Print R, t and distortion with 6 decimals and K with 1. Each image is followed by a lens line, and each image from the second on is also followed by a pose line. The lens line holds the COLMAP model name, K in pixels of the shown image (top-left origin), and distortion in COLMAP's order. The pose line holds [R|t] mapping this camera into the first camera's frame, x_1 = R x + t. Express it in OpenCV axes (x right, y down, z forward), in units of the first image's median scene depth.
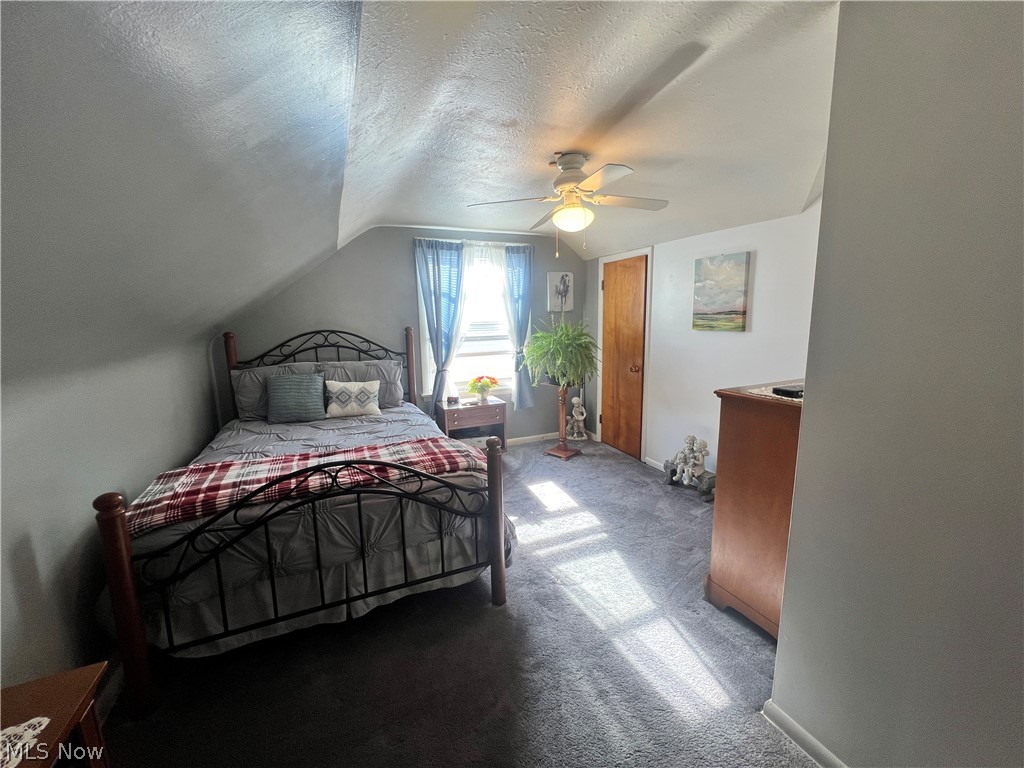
lens RADIAL K [[408.6, 0, 512.0], [0, 408.6, 384.0], [0, 0, 1]] dist [-0.001098, -0.000333]
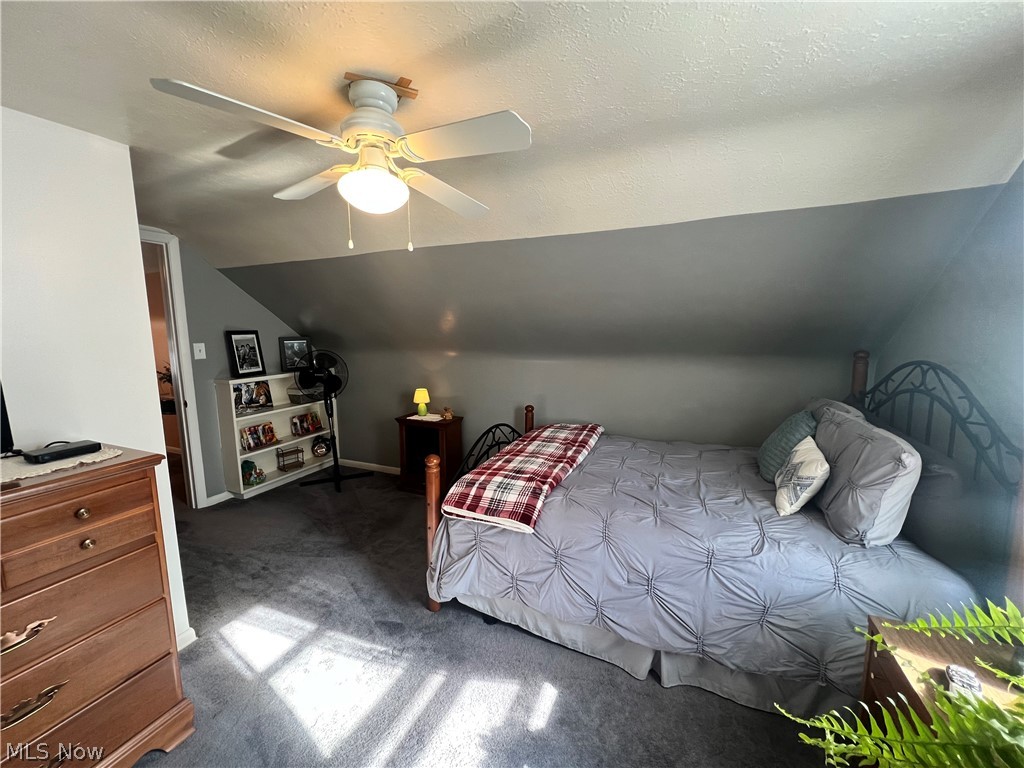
lens RADIAL K [[408.6, 0, 512.0], [0, 408.6, 384.0], [0, 0, 1]] dist [-0.001098, -0.000333]
pose [[-0.735014, 0.119171, -0.667498, 0.306465], [-0.092208, 0.957722, 0.272520, -0.222667], [0.671753, 0.261854, -0.692950, 1.150102]]
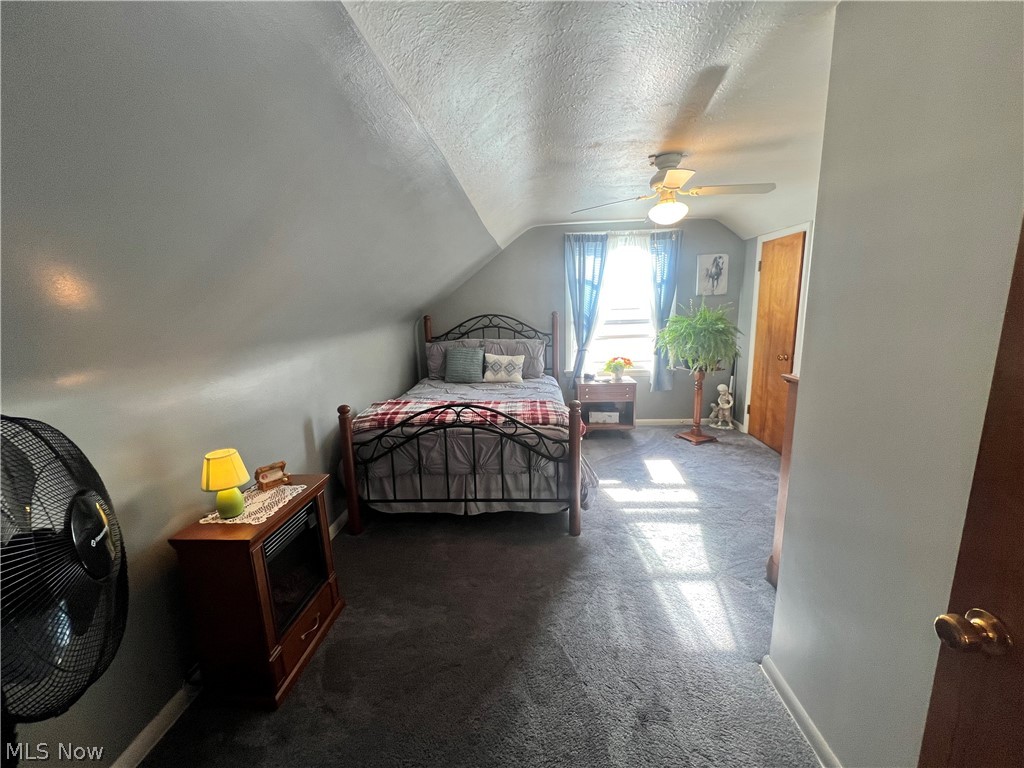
lens RADIAL K [[408.6, 0, 512.0], [0, 408.6, 384.0], [0, 0, 1]] dist [-0.001098, -0.000333]
pose [[0.892952, 0.077598, -0.443413, 0.208696], [-0.060513, 0.996782, 0.052575, 0.015819], [0.446066, -0.020115, 0.894774, -0.126354]]
